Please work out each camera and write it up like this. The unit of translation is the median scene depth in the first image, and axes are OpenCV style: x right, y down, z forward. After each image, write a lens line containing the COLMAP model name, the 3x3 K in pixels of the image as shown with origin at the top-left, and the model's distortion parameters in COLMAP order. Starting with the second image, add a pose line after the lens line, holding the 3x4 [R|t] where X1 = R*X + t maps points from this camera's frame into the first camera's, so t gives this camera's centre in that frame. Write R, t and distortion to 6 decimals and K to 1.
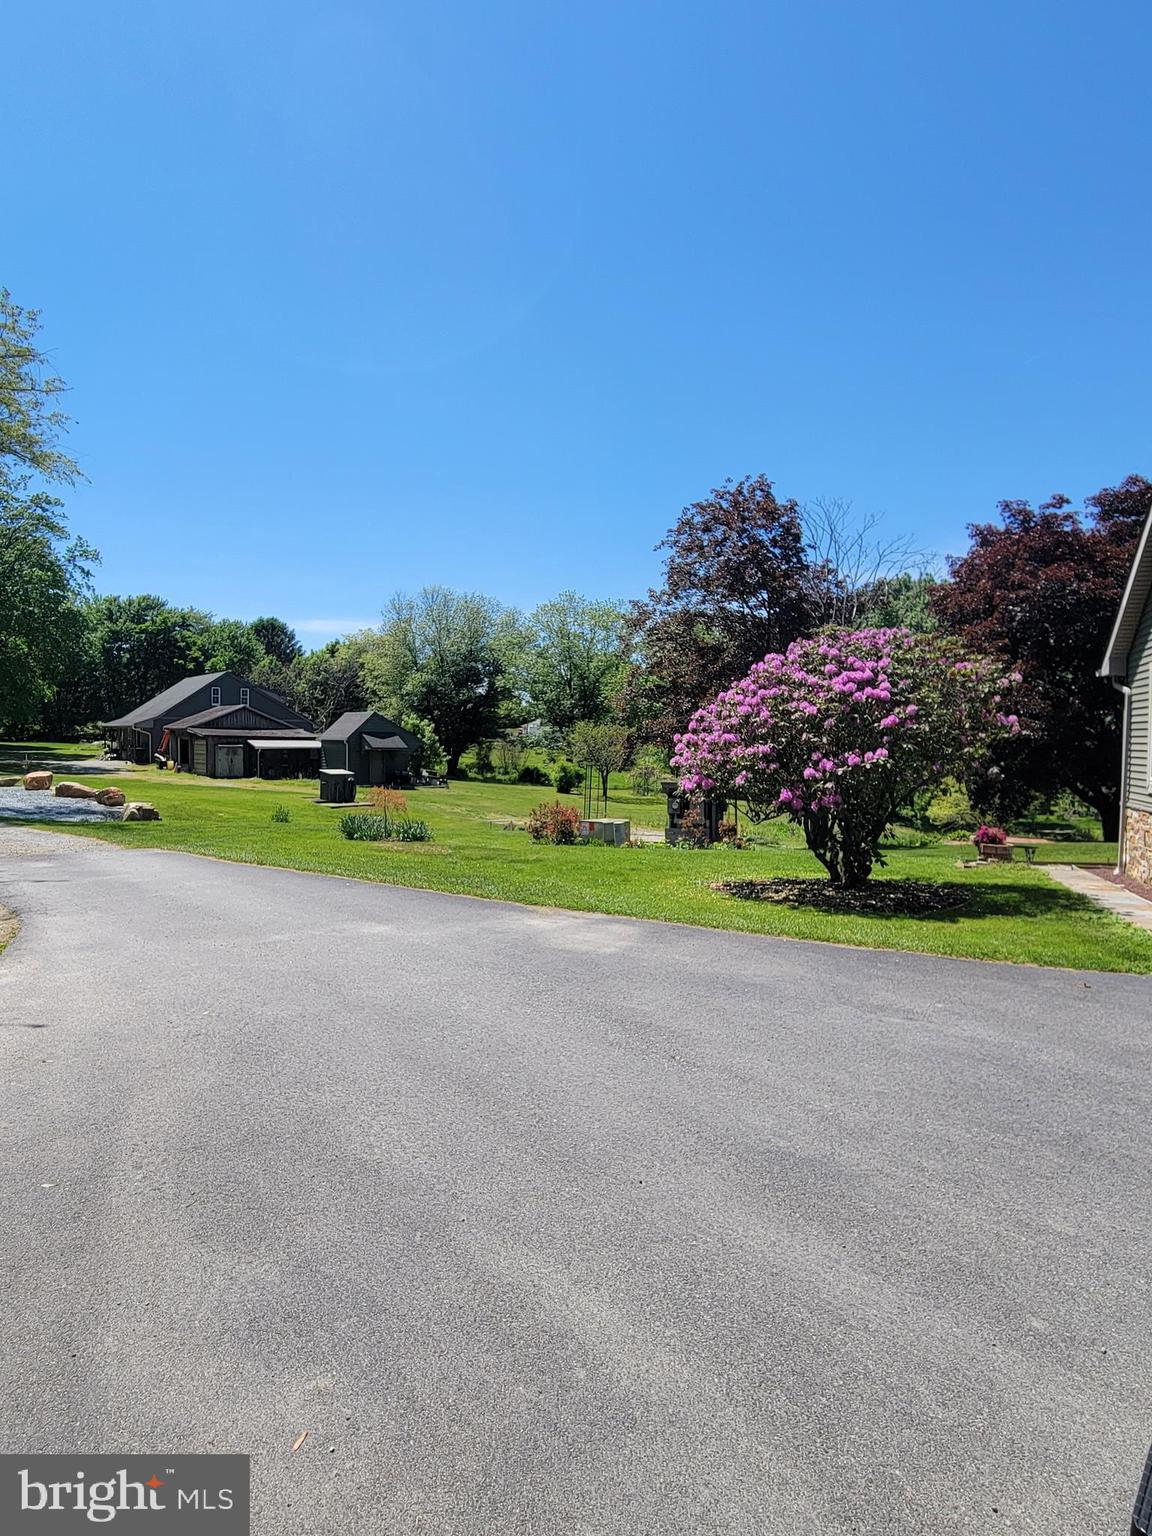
lens RADIAL K [[861.2, 0, 576.0], [0, 861.2, 768.0], [0, 0, 1]] dist [0.005595, 0.001562]
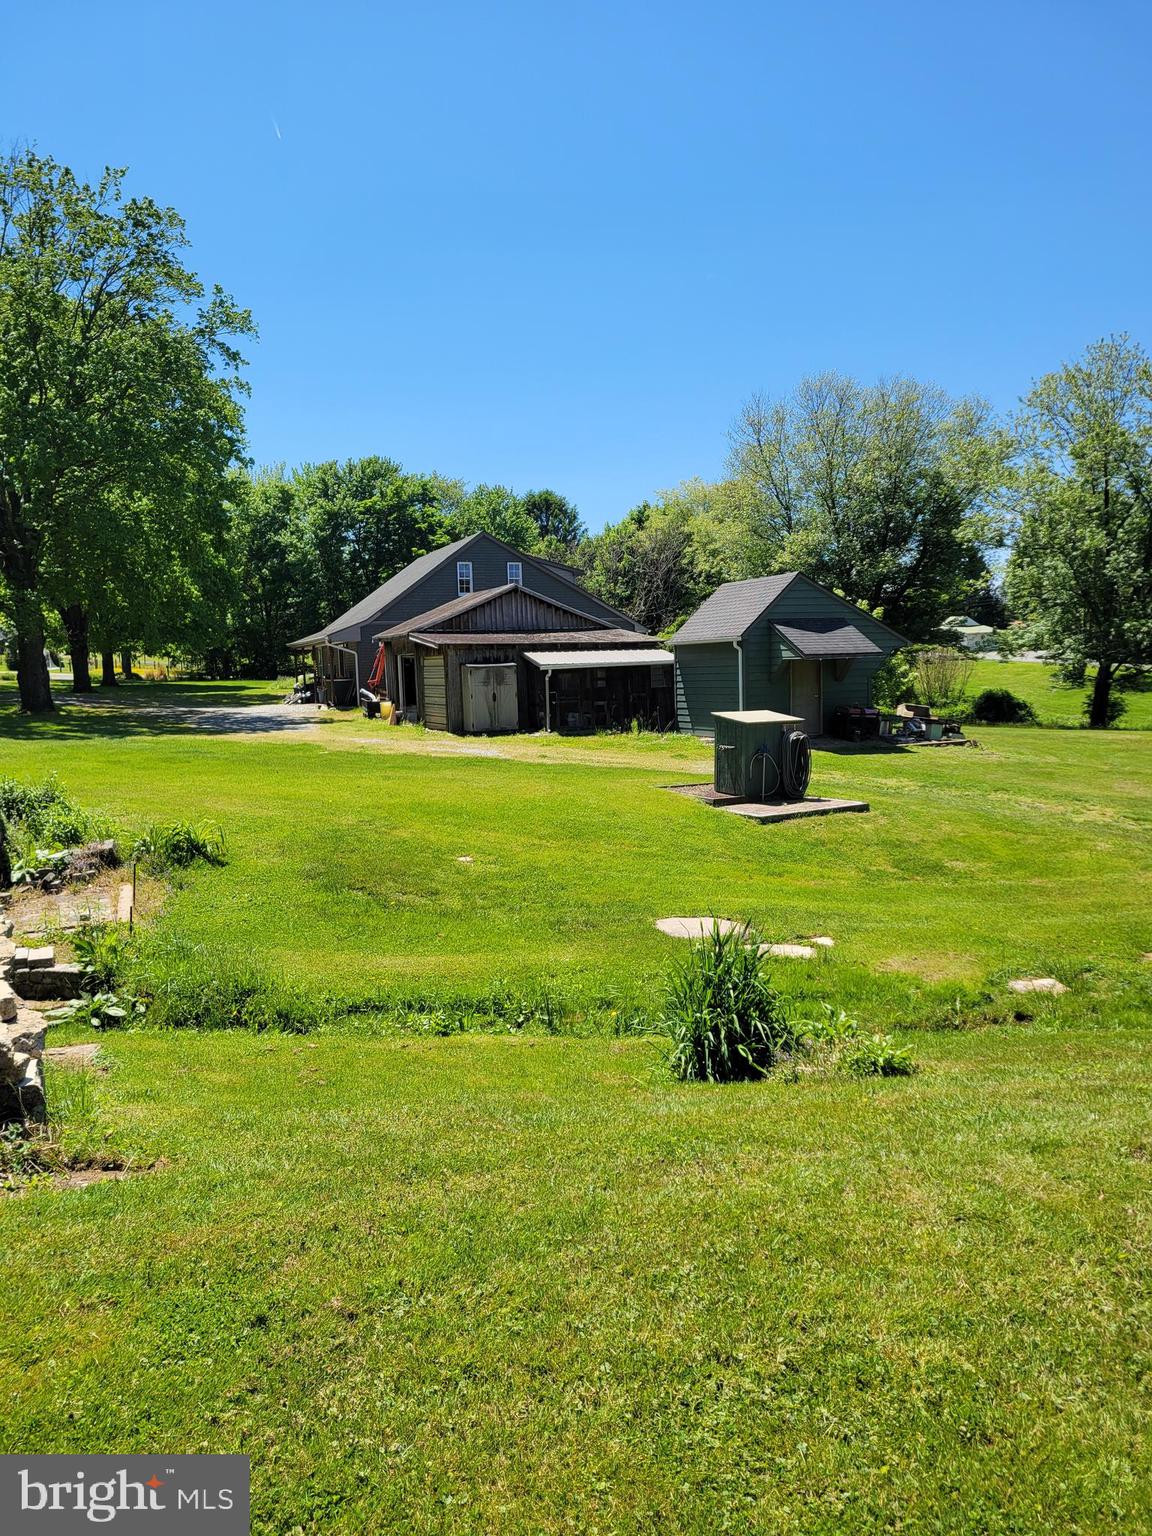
lens RADIAL K [[1178.2, 0, 576.0], [0, 1178.2, 768.0], [0, 0, 1]] dist [0.038123, 0.001305]
pose [[0.950136, -0.013295, -0.311554, -0.129777], [0.031167, 0.998137, 0.052456, -0.001725], [0.310276, -0.059550, 0.948780, 0.330832]]
